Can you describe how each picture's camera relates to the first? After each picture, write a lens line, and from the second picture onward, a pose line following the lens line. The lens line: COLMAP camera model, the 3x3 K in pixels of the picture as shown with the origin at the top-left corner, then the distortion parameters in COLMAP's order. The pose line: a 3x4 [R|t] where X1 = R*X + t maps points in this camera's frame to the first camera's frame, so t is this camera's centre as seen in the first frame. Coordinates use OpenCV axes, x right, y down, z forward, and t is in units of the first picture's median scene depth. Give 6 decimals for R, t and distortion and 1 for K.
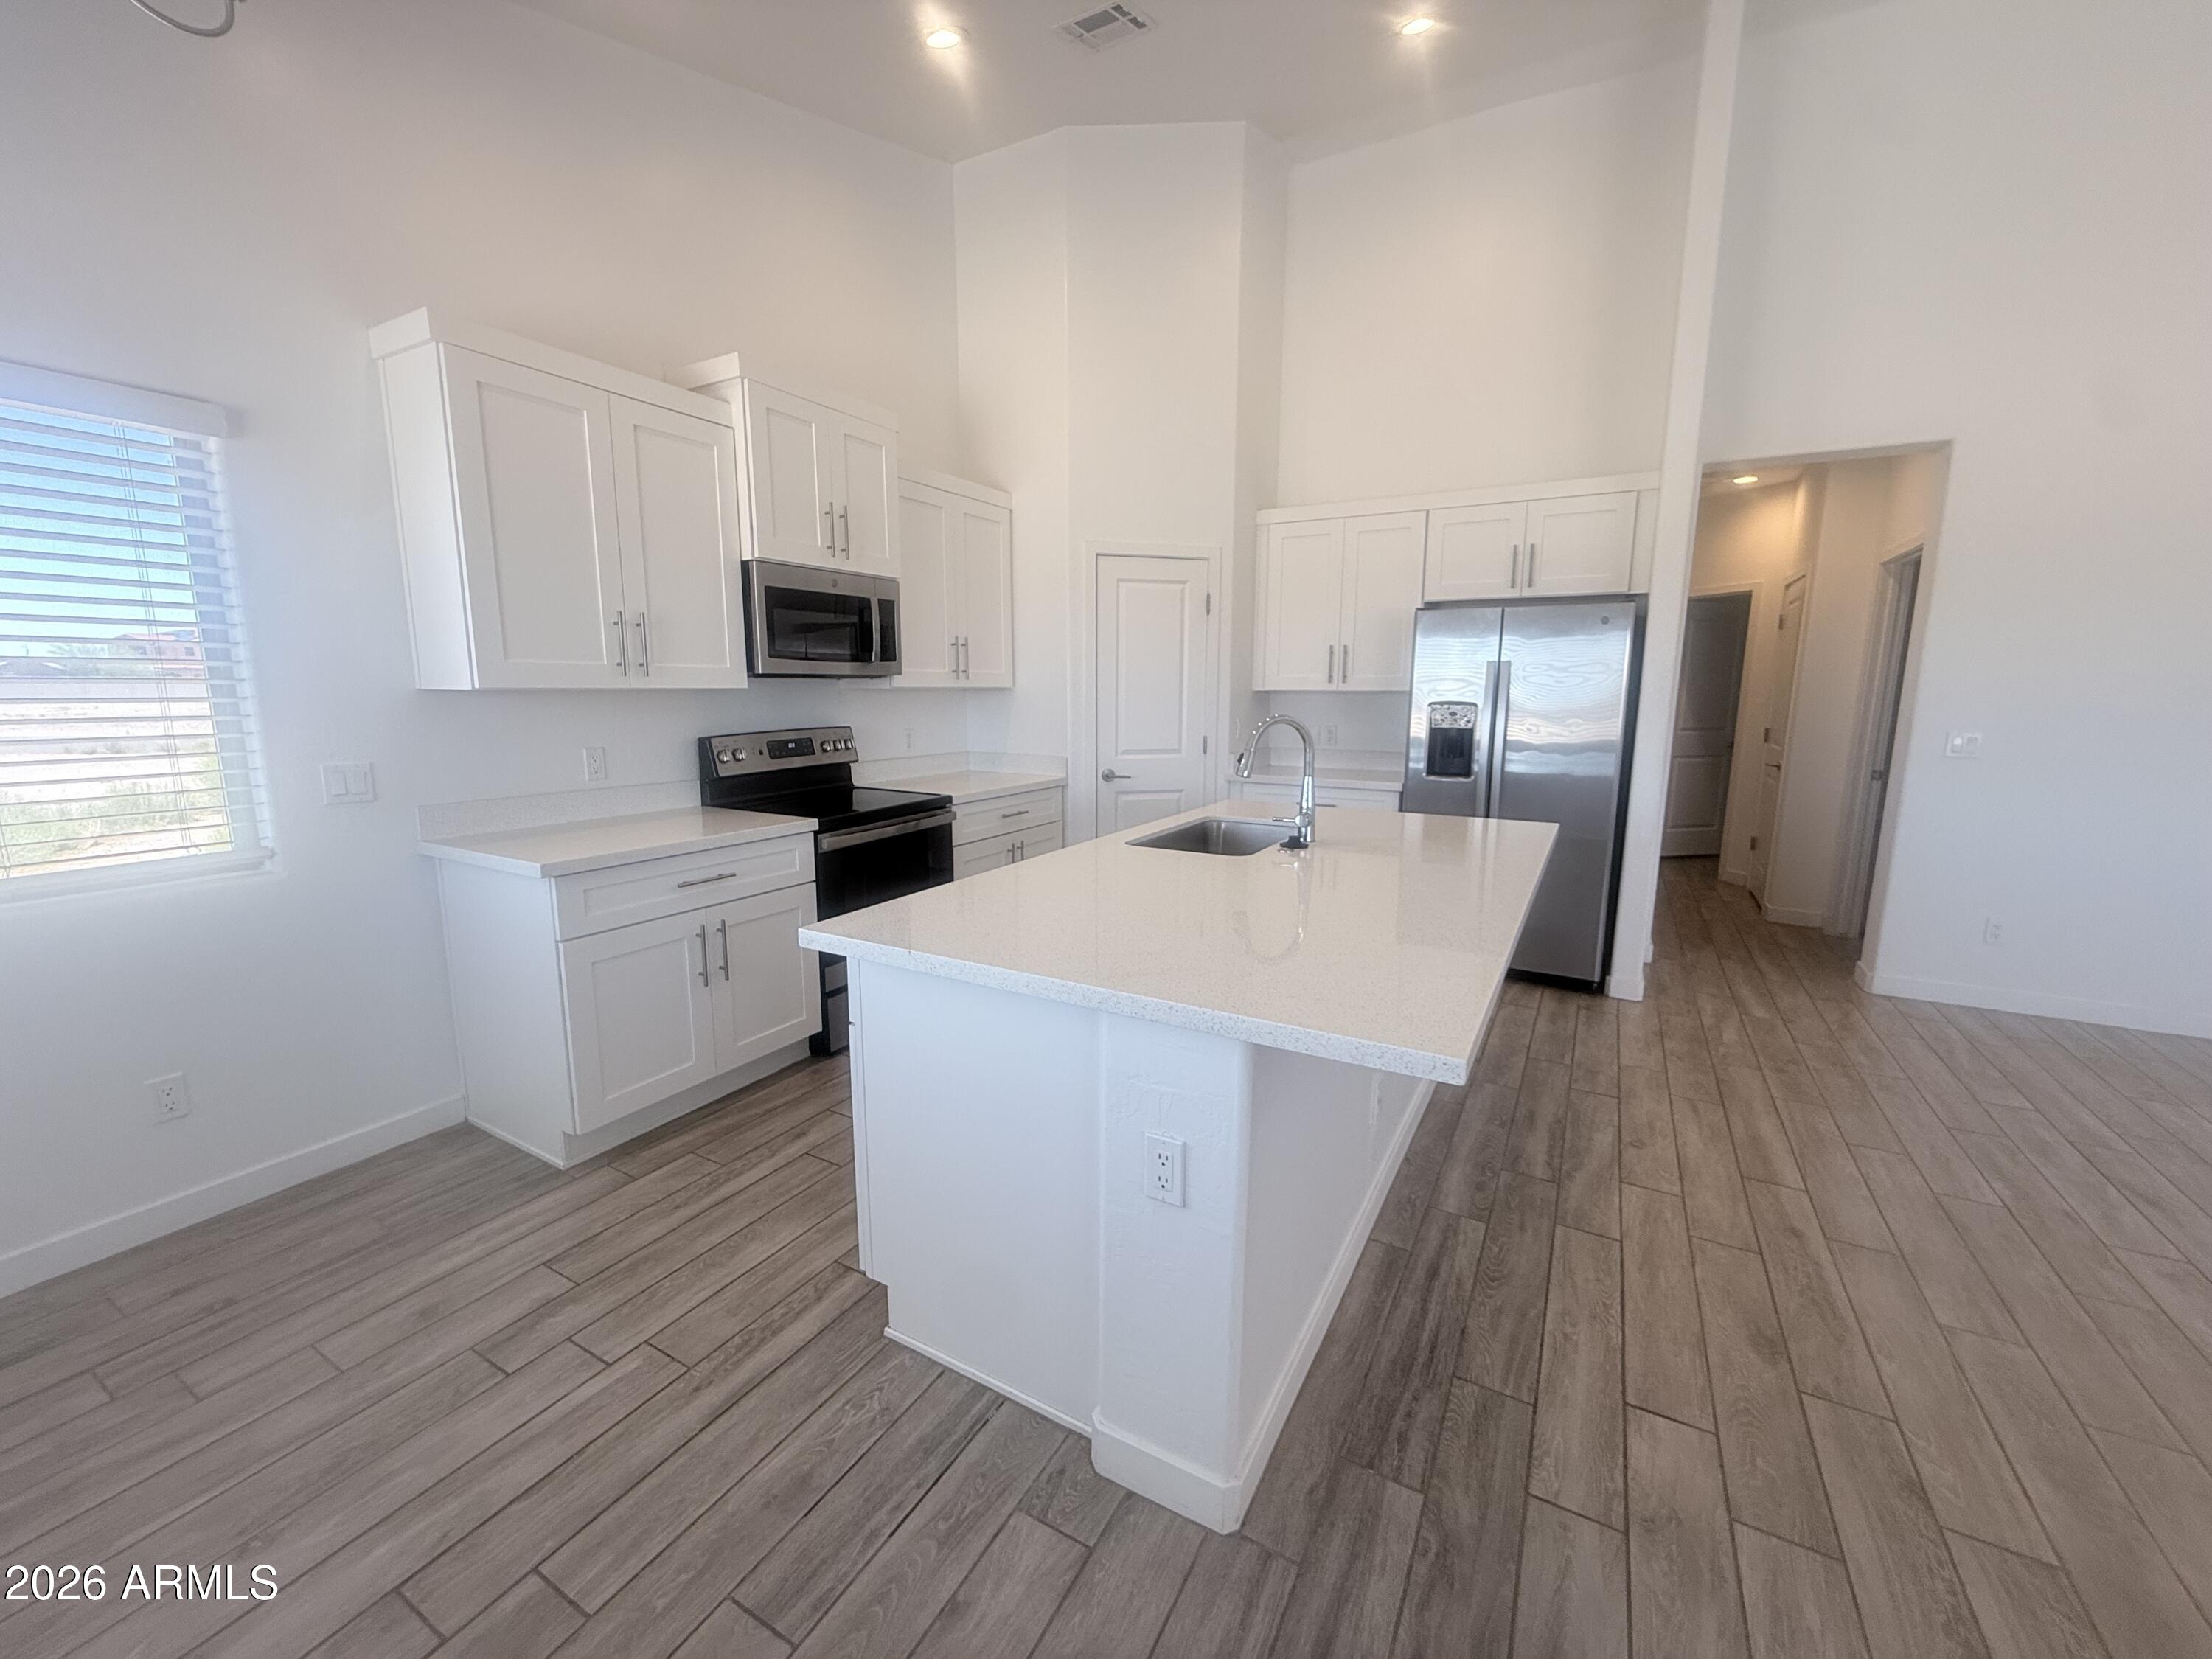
lens RADIAL K [[882.2, 0, 1097.0], [0, 882.2, 825.1], [0, 0, 1]] dist [0.001292, 0.000244]
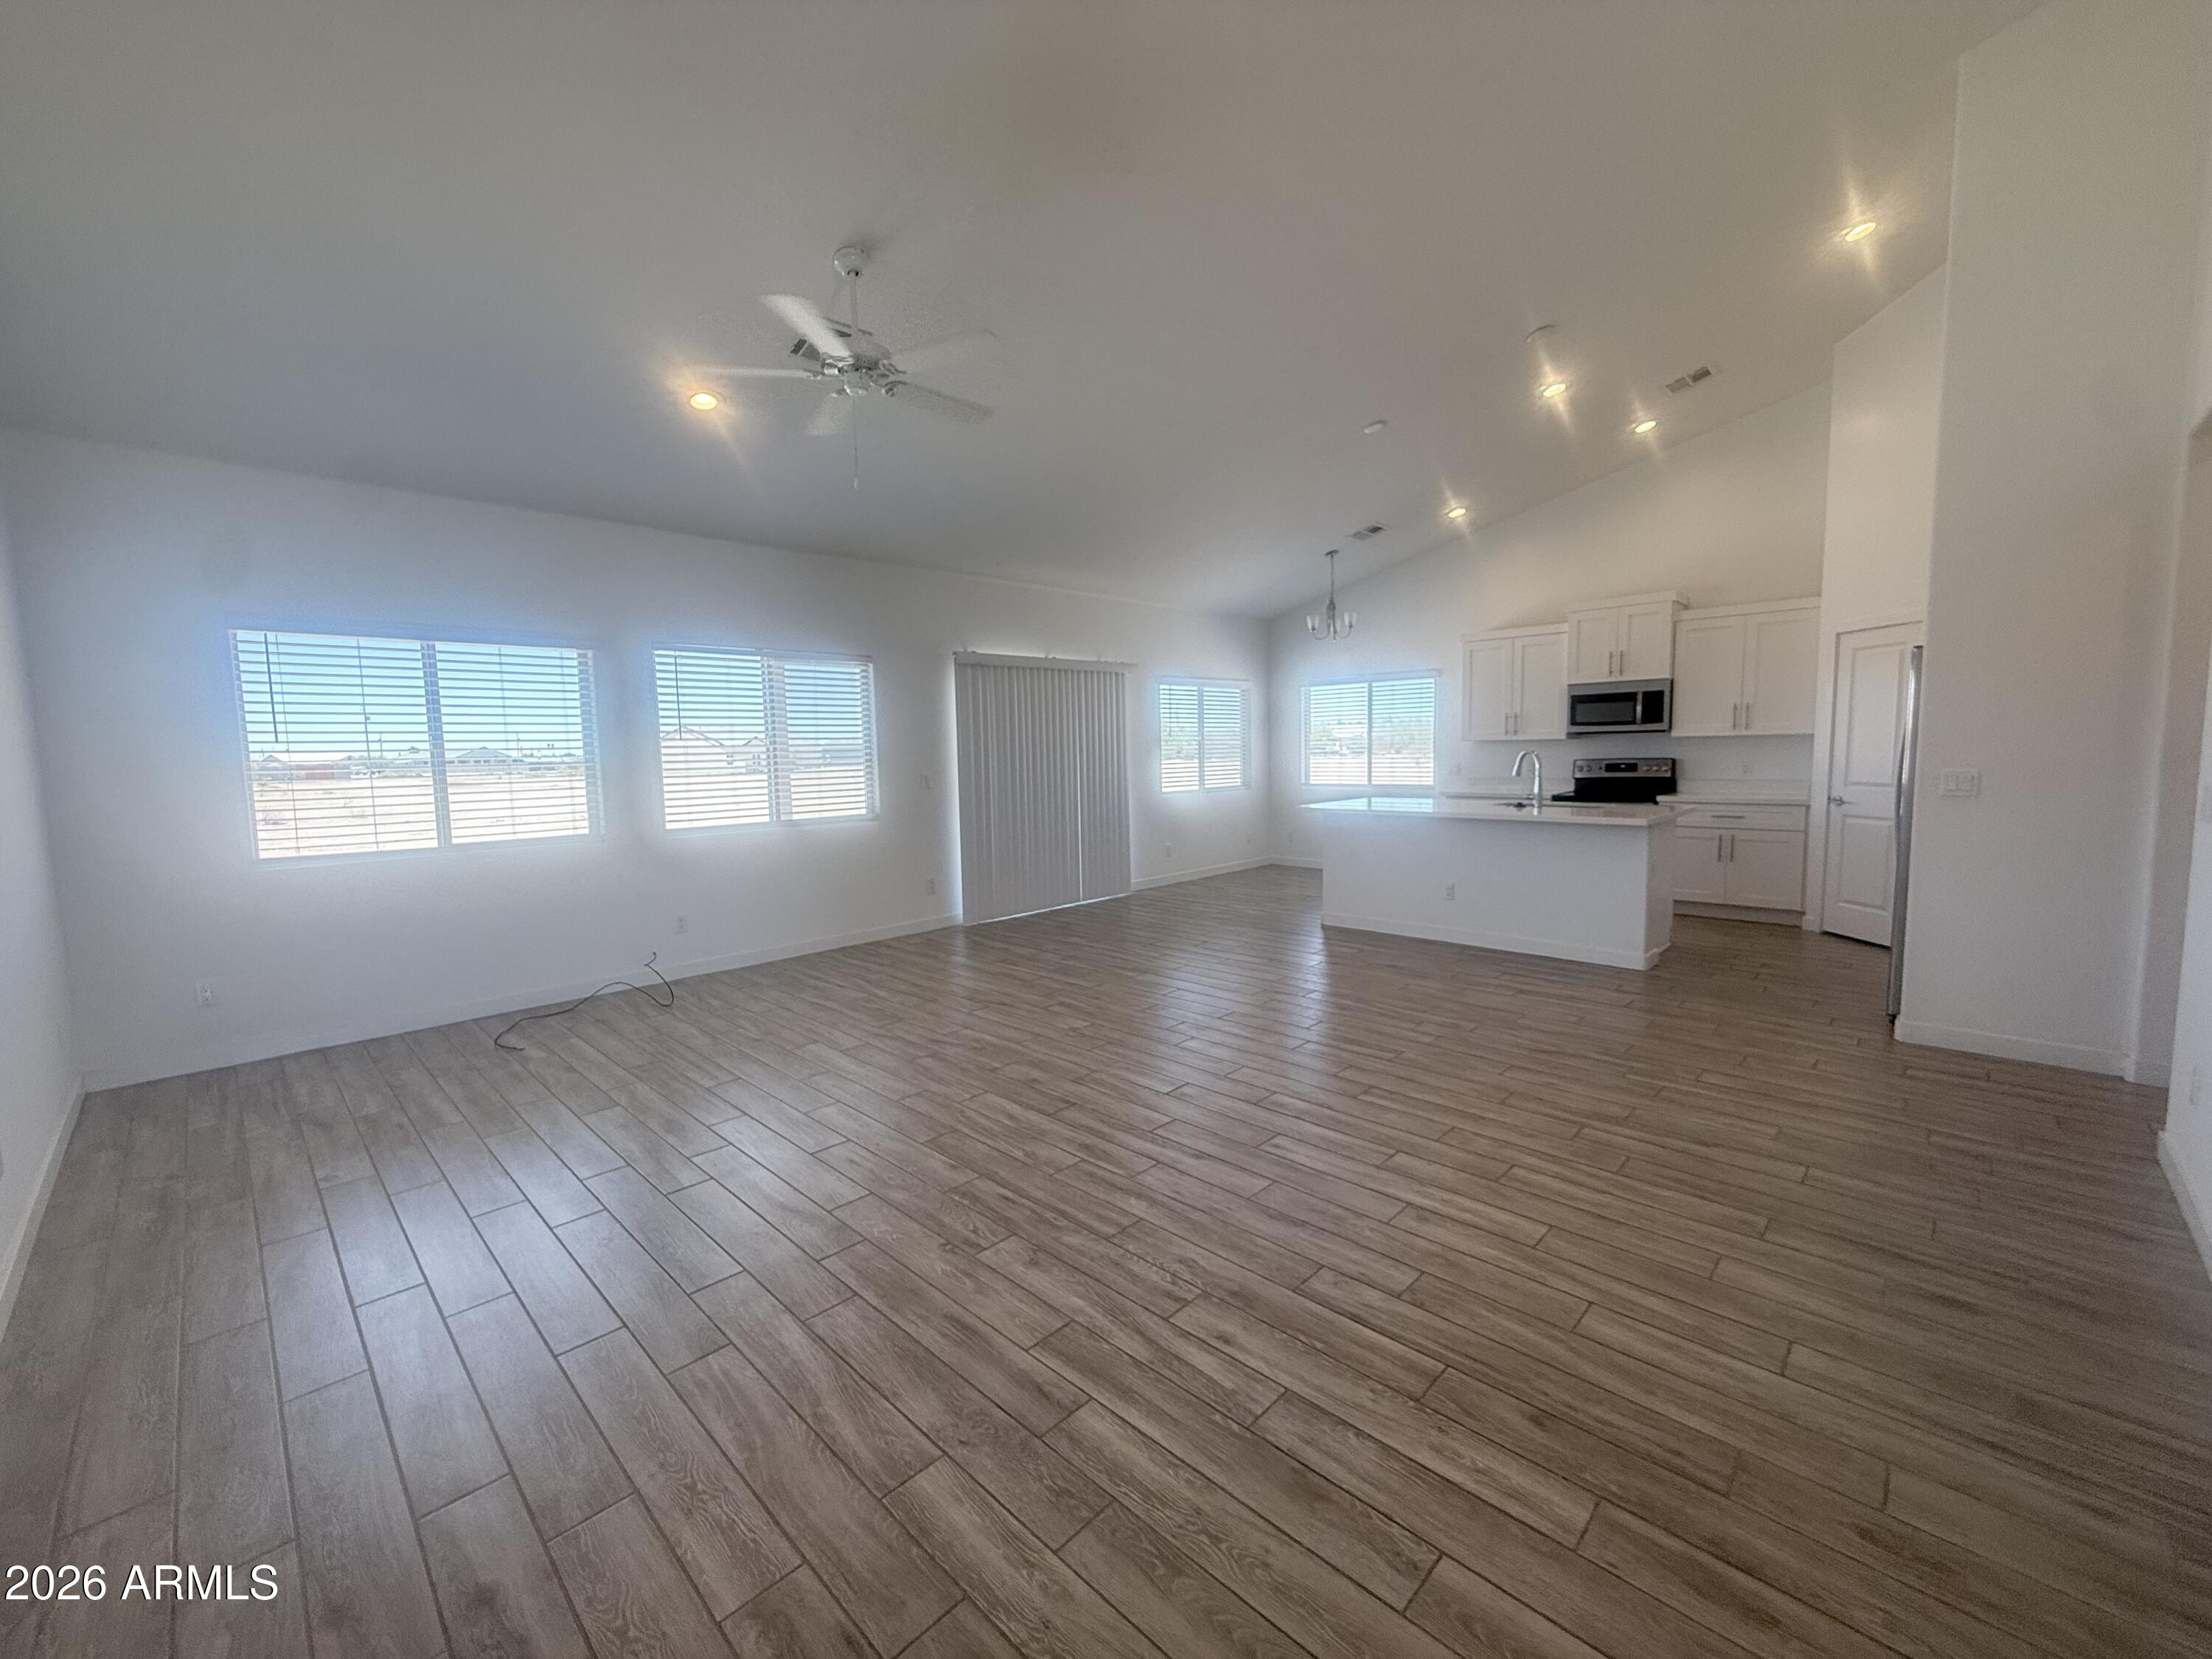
lens RADIAL K [[882.2, 0, 1103.2], [0, 882.2, 830.0], [0, 0, 1]] dist [0.001292, 0.000244]
pose [[-0.248268, 0.092291, -0.964285, 2.475485], [-0.131462, 0.983032, 0.127932, -0.063114], [0.959729, 0.158529, -0.231923, 0.456599]]
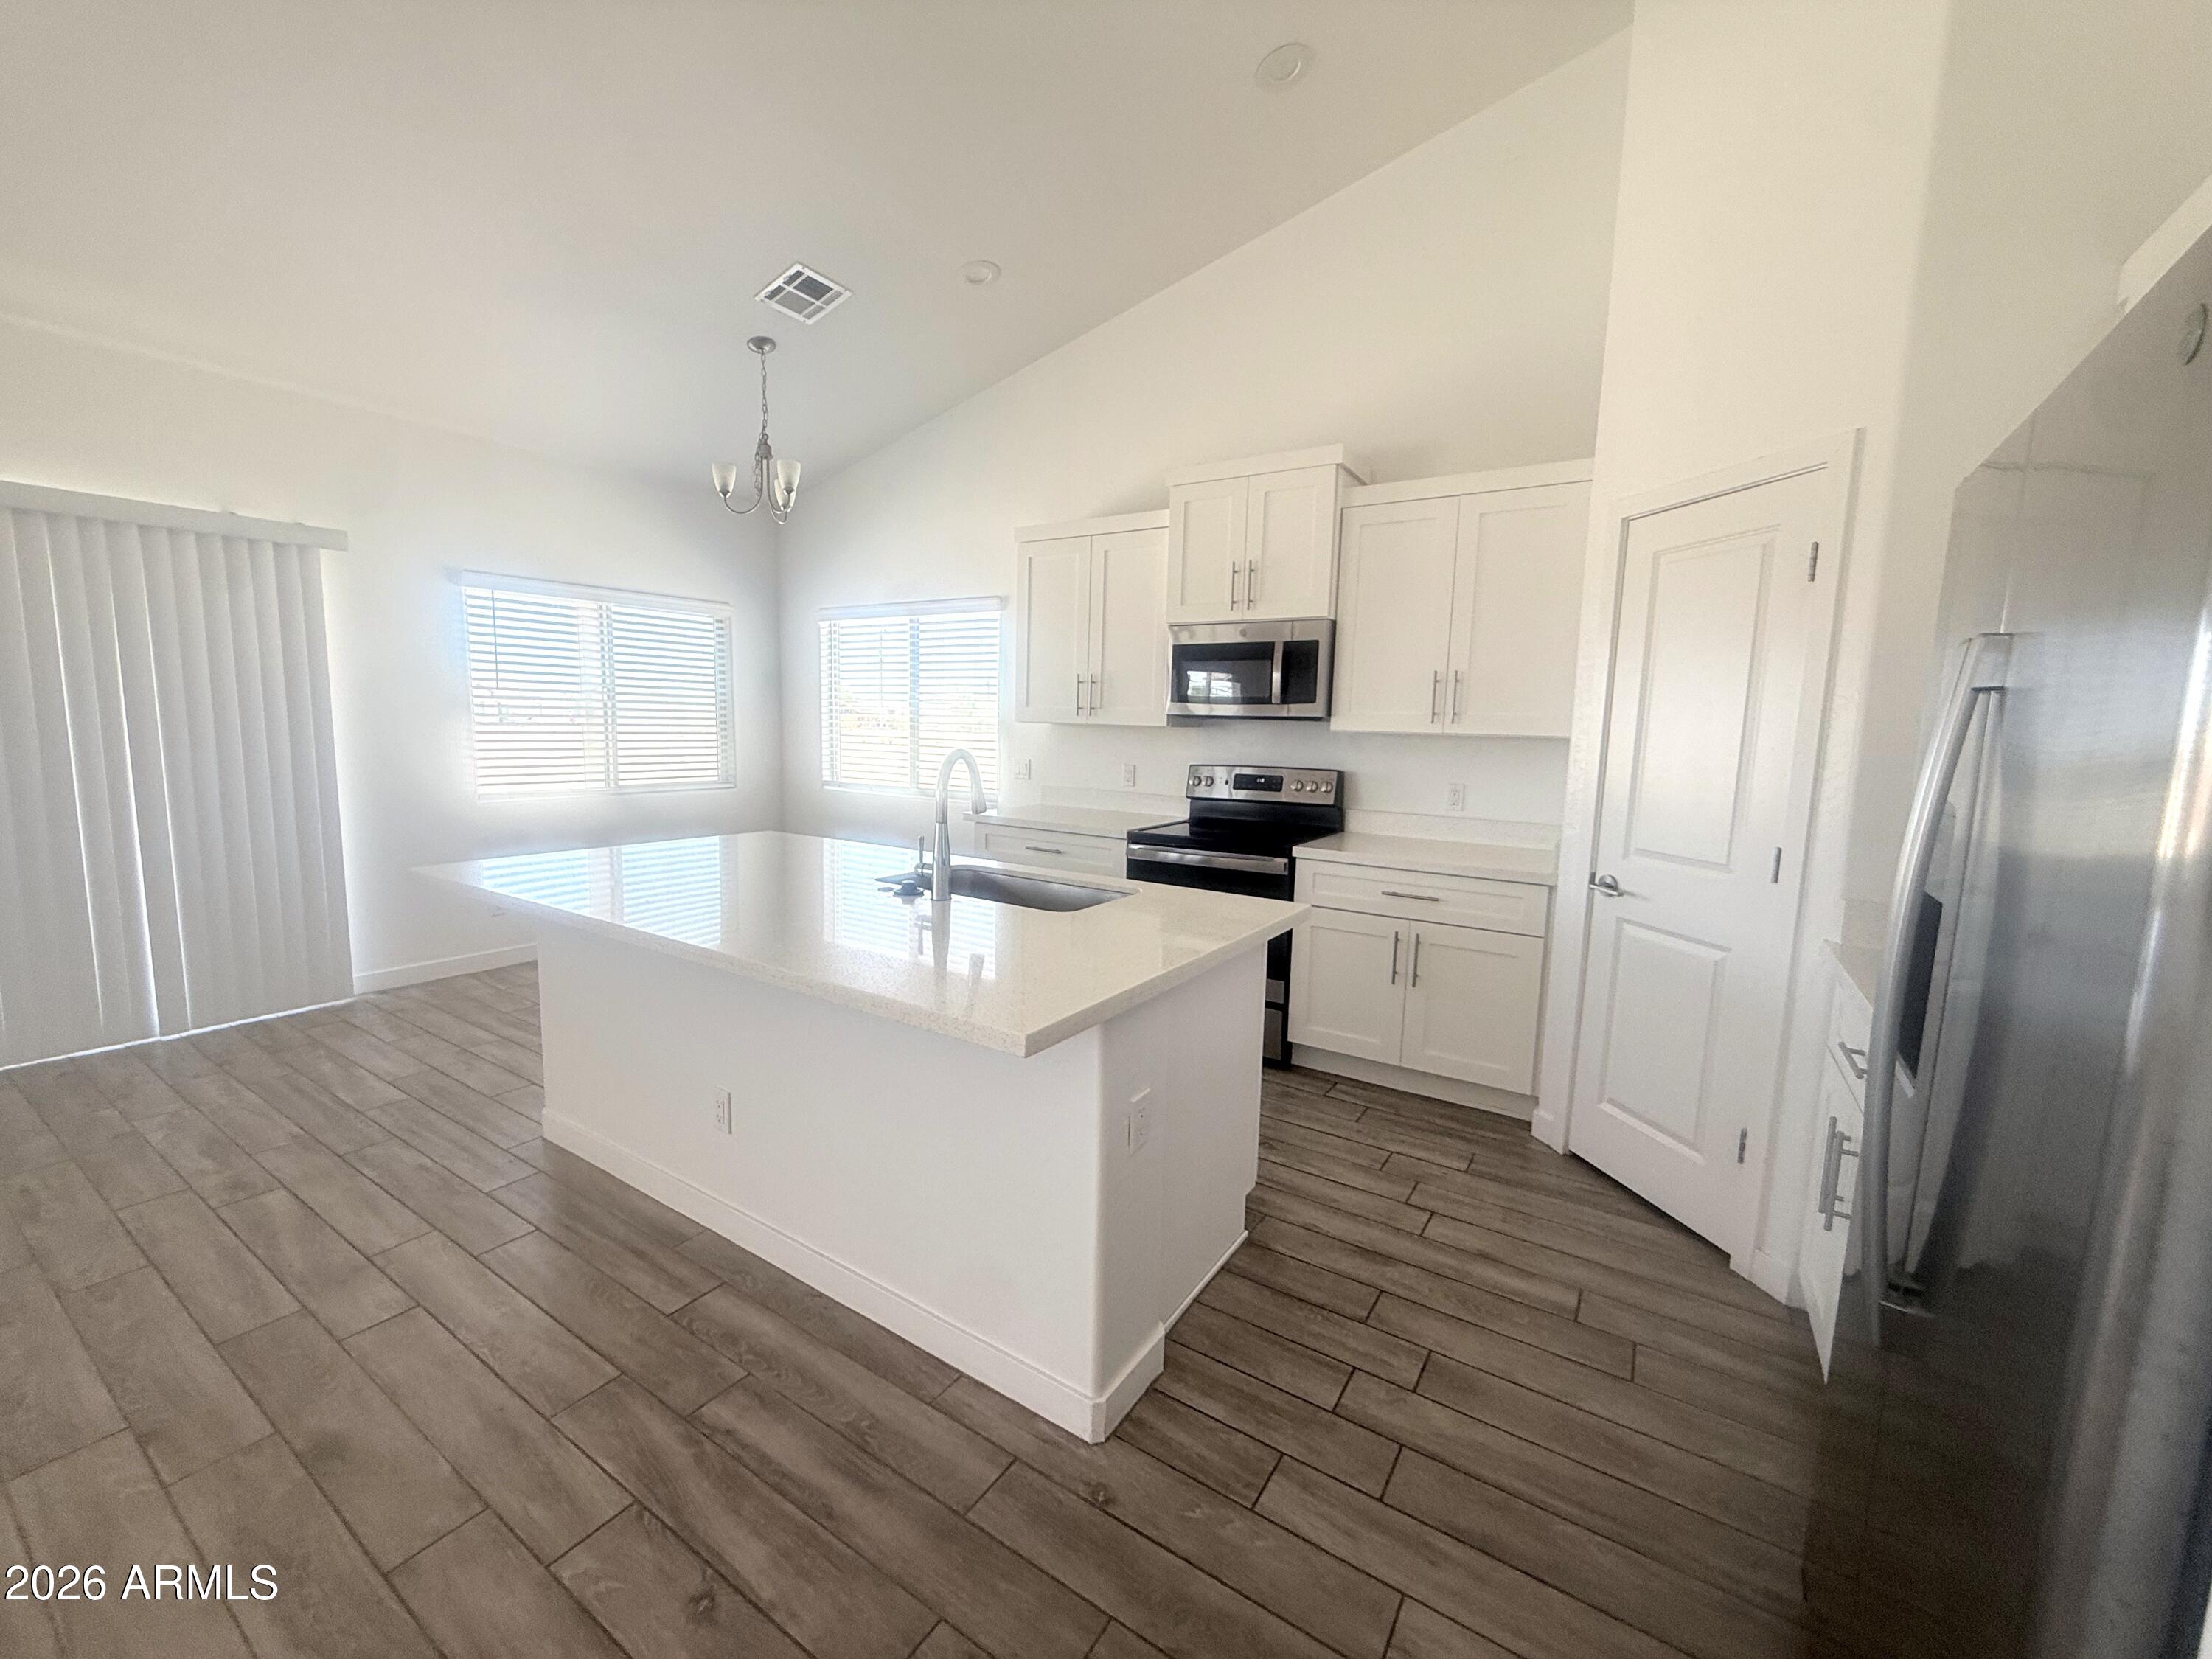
lens RADIAL K [[882.2, 0, 1100.3], [0, 882.2, 827.3], [0, 0, 1]] dist [0.001292, 0.000244]
pose [[-0.054928, 0.113445, -0.992025, 1.002742], [-0.182184, 0.975708, 0.121666, -0.170147], [0.981729, 0.187414, -0.032926, 1.103005]]
